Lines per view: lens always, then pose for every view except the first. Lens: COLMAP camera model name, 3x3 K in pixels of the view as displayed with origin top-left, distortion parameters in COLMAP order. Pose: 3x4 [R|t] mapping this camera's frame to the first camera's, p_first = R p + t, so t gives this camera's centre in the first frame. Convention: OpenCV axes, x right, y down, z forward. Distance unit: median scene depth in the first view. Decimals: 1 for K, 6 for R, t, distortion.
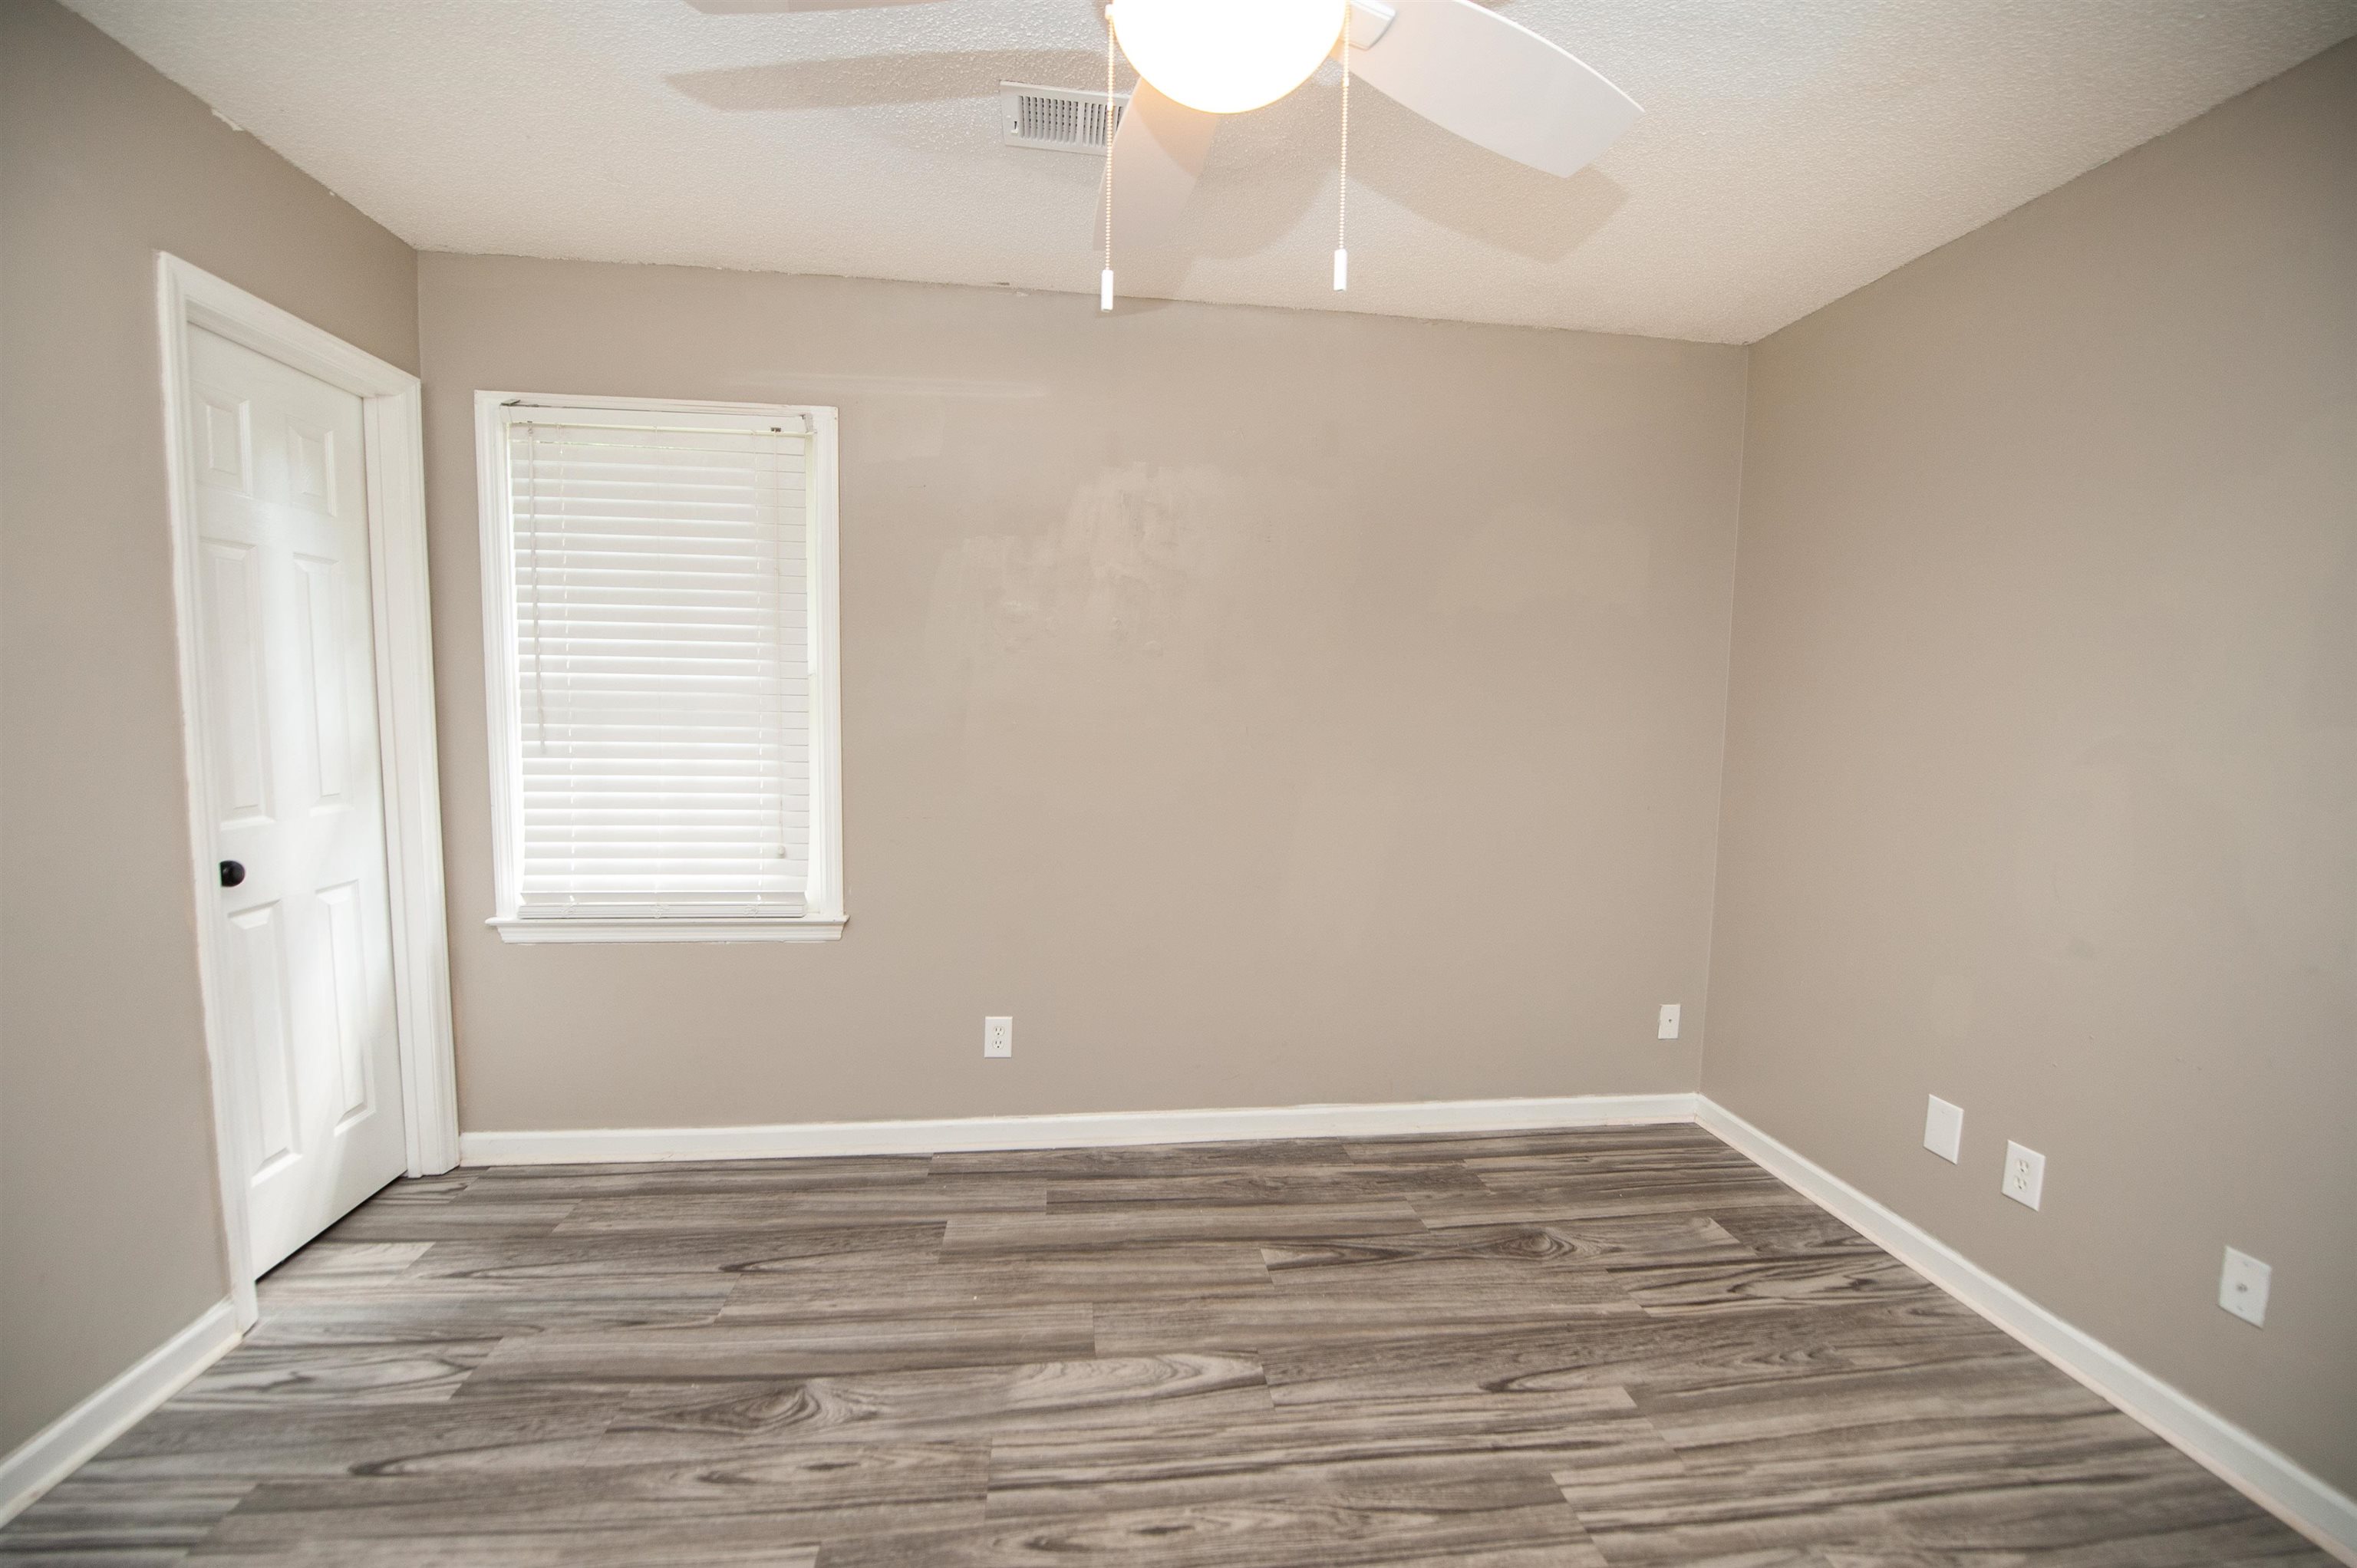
lens RADIAL K [[947.3, 0, 1194.5], [0, 947.3, 790.2], [0, 0, 1]] dist [-0.013815, -0.004612]
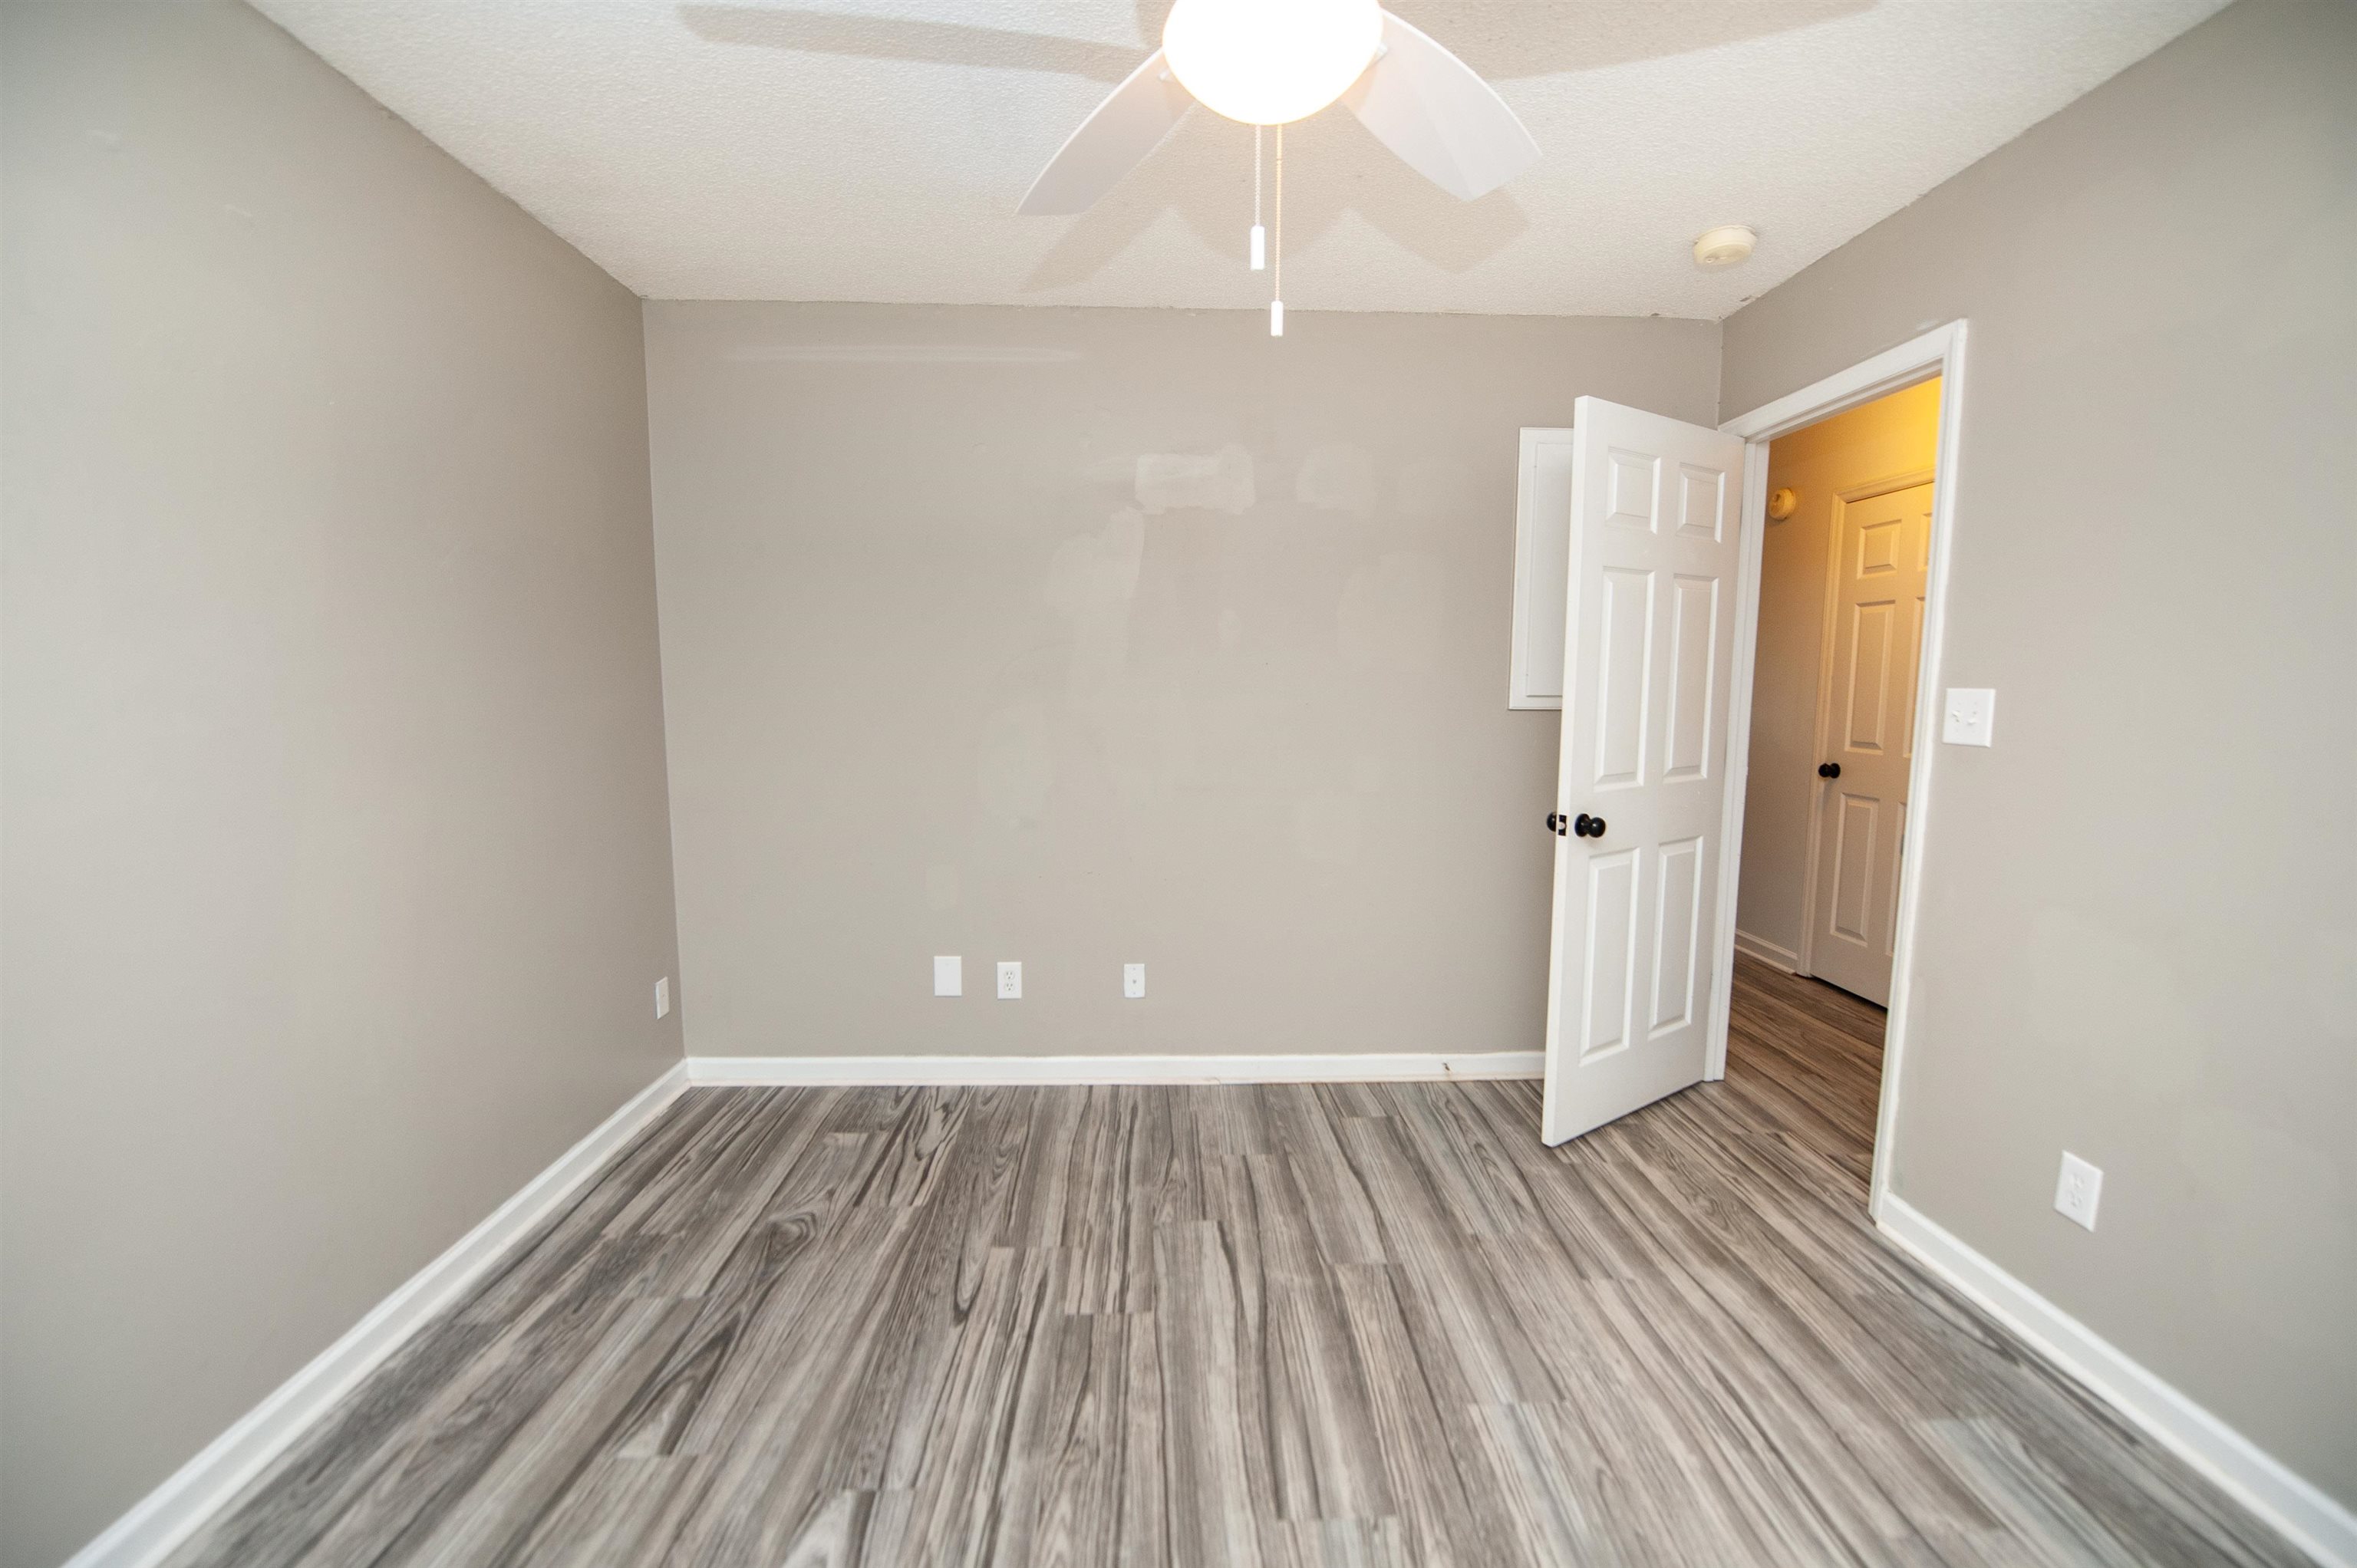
lens RADIAL K [[980.6, 0, 1180.6], [0, 980.6, 791.1], [0, 0, 1]] dist [-0.012257, -0.004731]
pose [[0.096783, -0.133091, 0.986367, -0.583131], [0.086125, 0.988422, 0.124918, -0.059992], [-0.991572, 0.072860, 0.107125, 0.519190]]
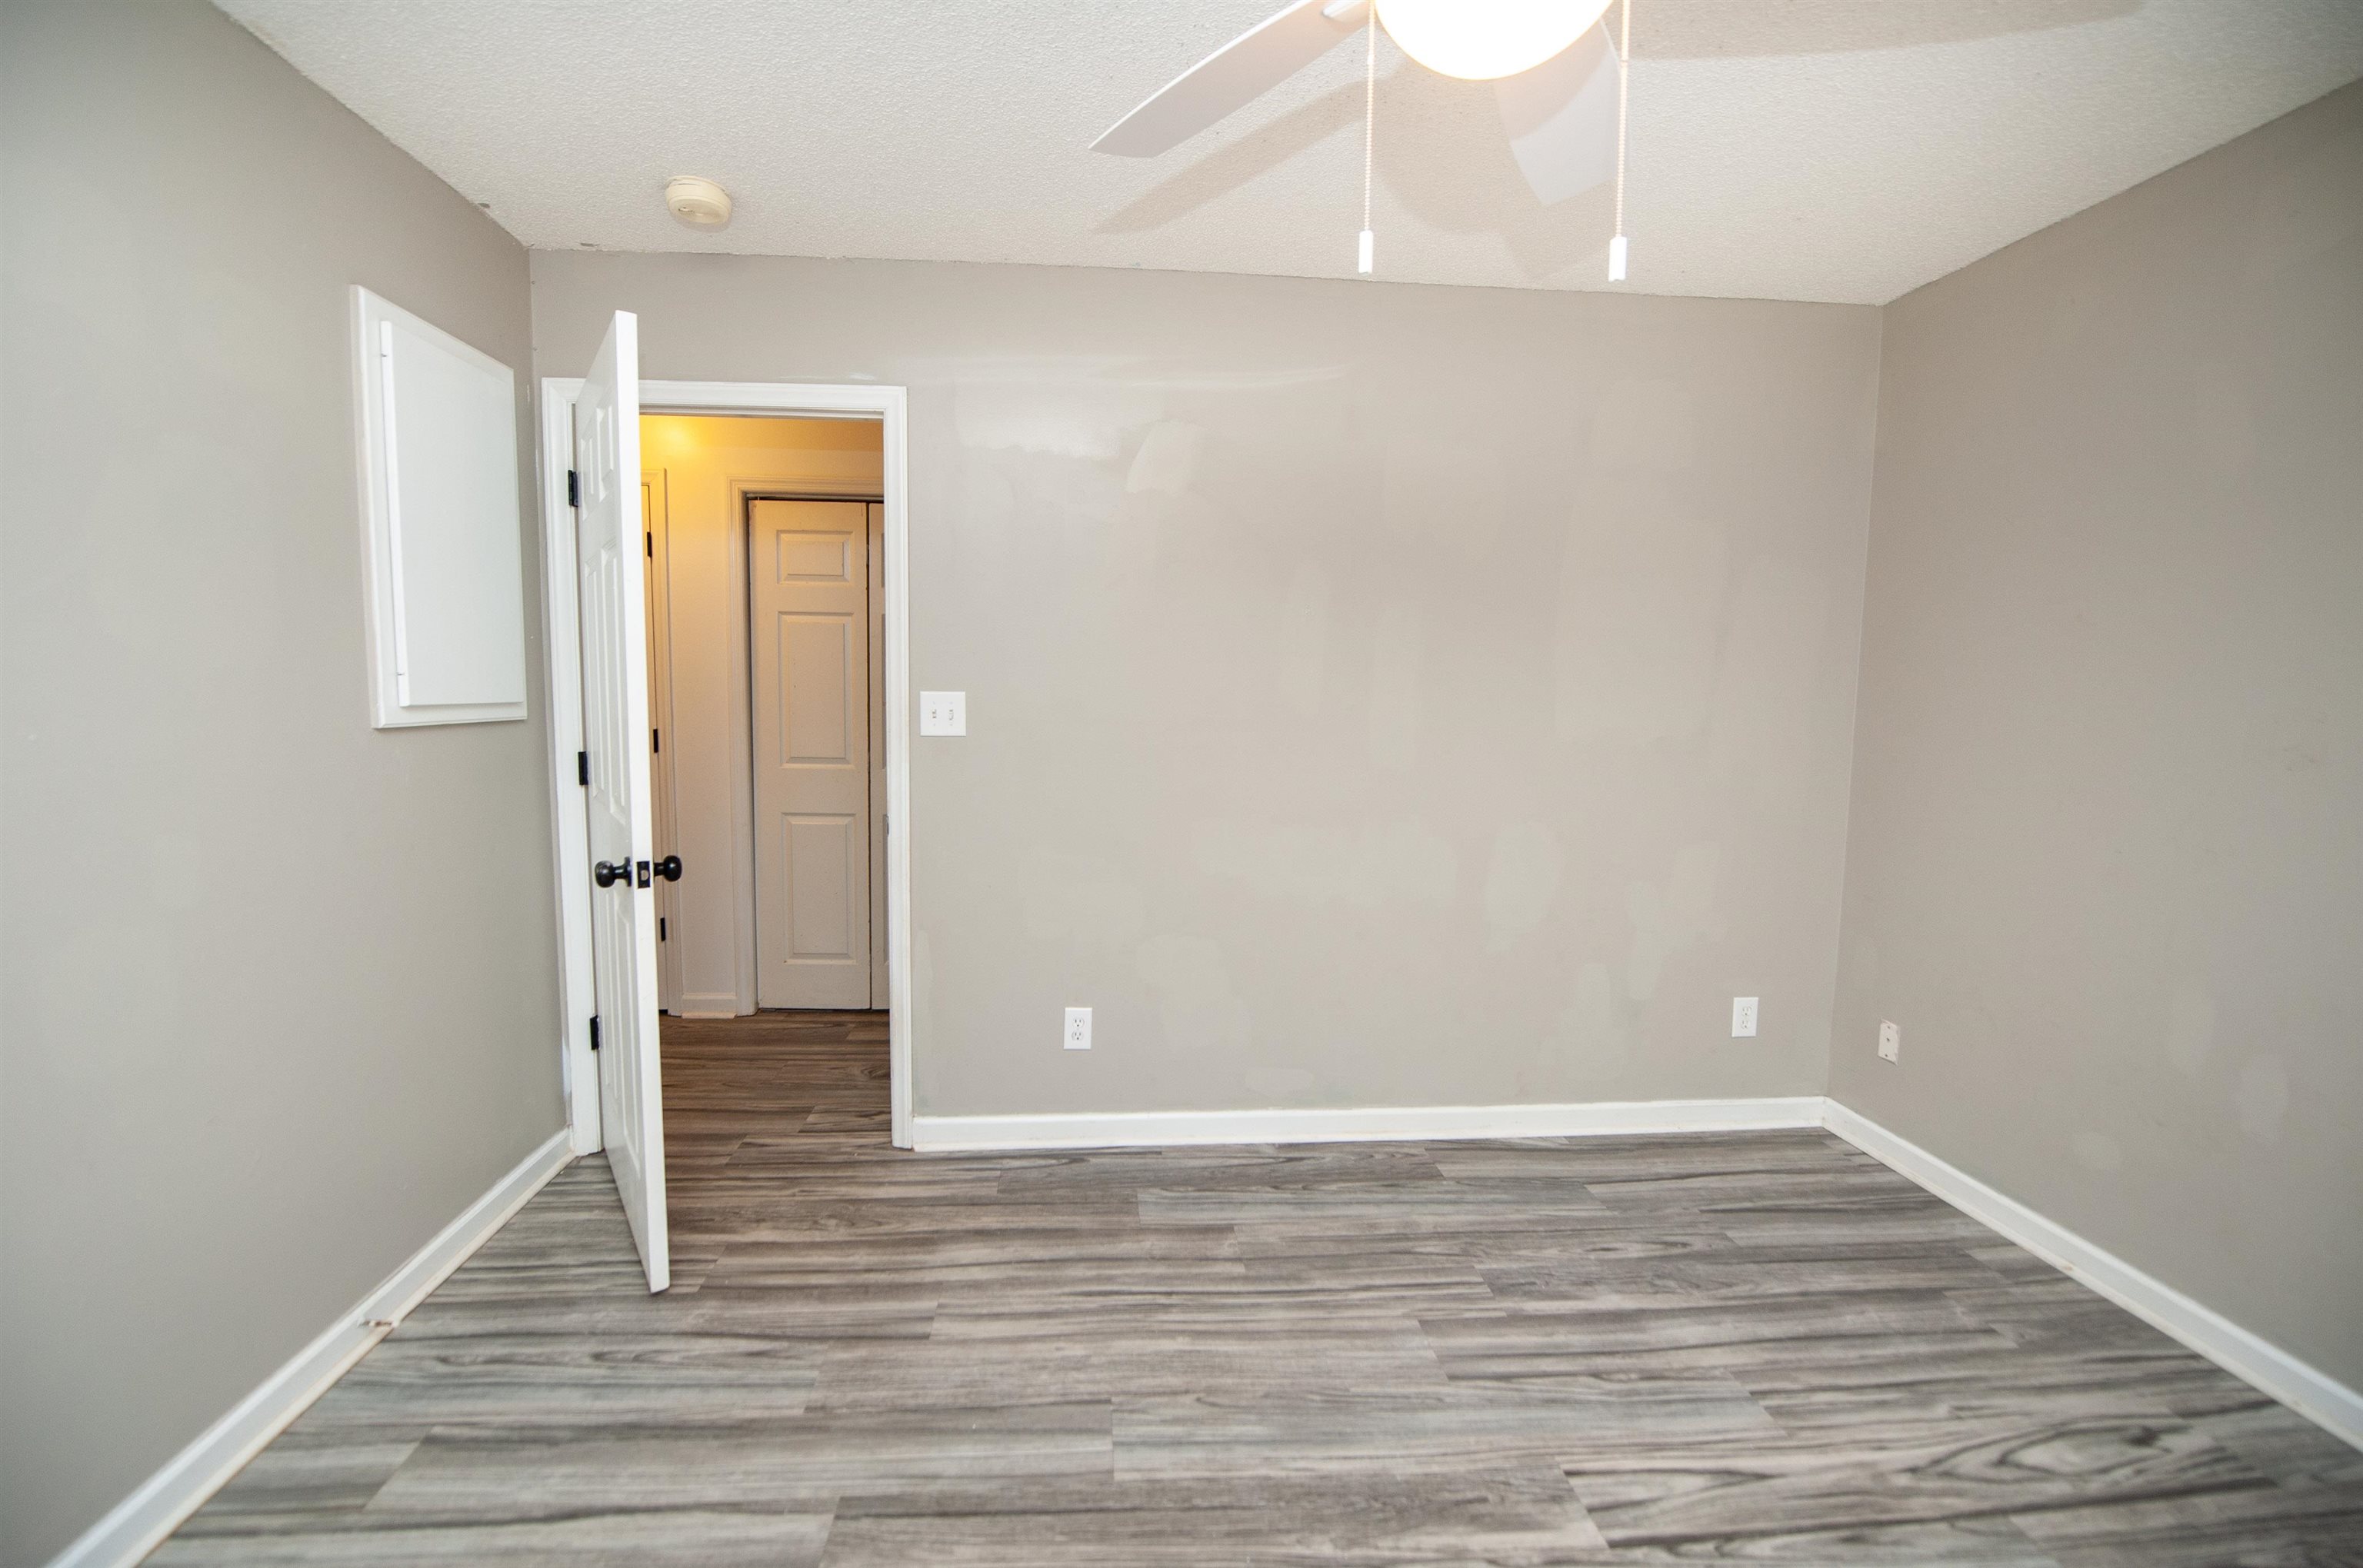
lens RADIAL K [[967.2, 0, 1169.1], [0, 967.2, 776.8], [0, 0, 1]] dist [-0.001240, -0.012137]
pose [[-0.997901, -0.038891, 0.051774, 0.144578], [-0.028854, 0.982851, 0.182132, -0.098368], [-0.057970, 0.180256, -0.981910, 1.053921]]
